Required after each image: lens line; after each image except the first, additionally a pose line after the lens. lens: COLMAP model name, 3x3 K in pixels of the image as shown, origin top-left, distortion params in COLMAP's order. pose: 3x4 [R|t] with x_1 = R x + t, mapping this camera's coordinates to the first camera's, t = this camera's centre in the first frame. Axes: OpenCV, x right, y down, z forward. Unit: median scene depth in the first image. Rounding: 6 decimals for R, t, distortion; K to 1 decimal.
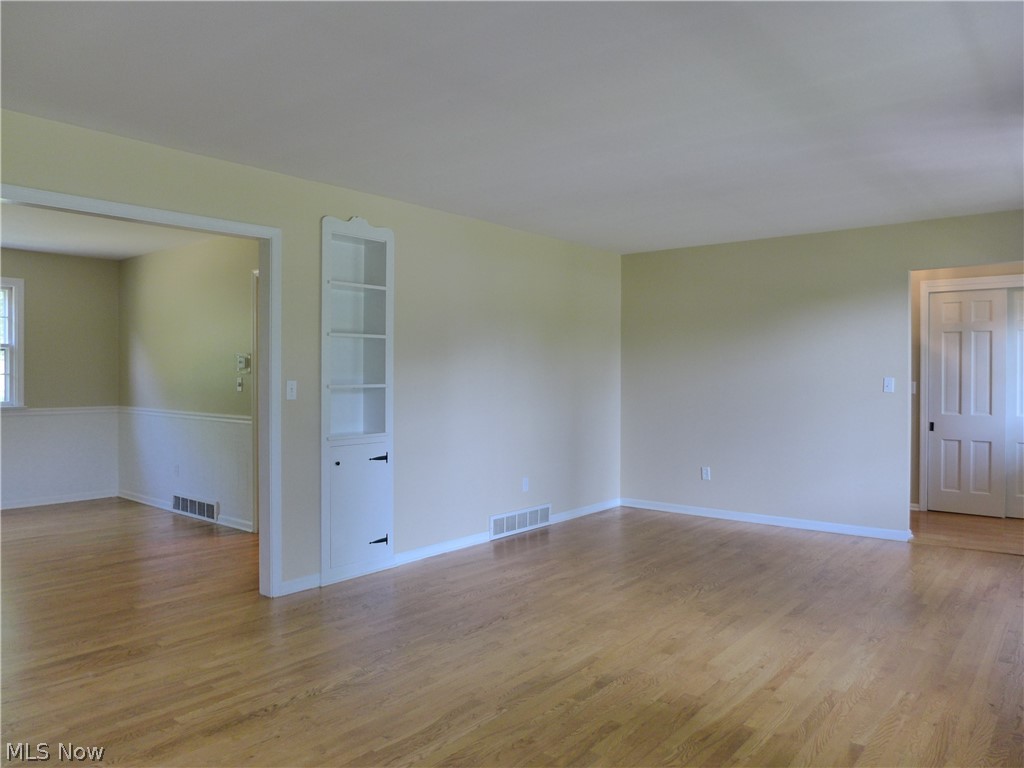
lens RADIAL K [[724.0, 0, 508.7], [0, 724.0, 382.9], [0, 0, 1]] dist [-0.037464, 0.002216]
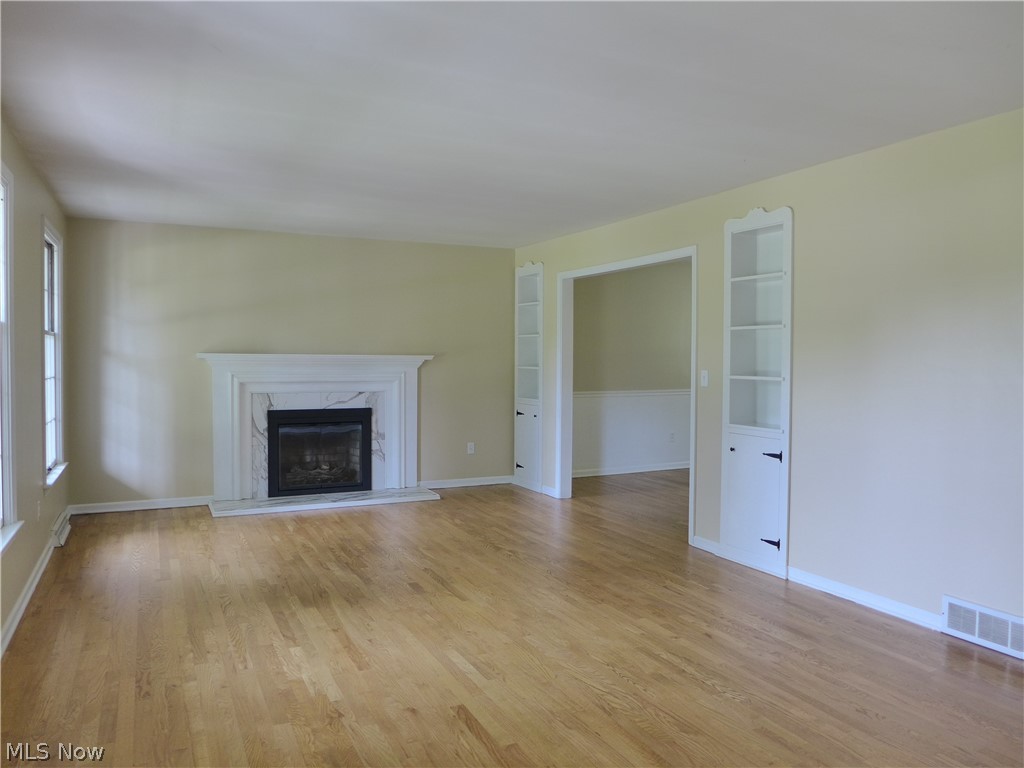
lens RADIAL K [[724.0, 0, 509.2], [0, 724.0, 380.3], [0, 0, 1]] dist [-0.037464, 0.002216]
pose [[-0.412066, 0.025981, -0.910784, 0.987381], [-0.012634, 0.999334, 0.034223, -0.025220], [0.911066, 0.025608, -0.411463, 1.295300]]
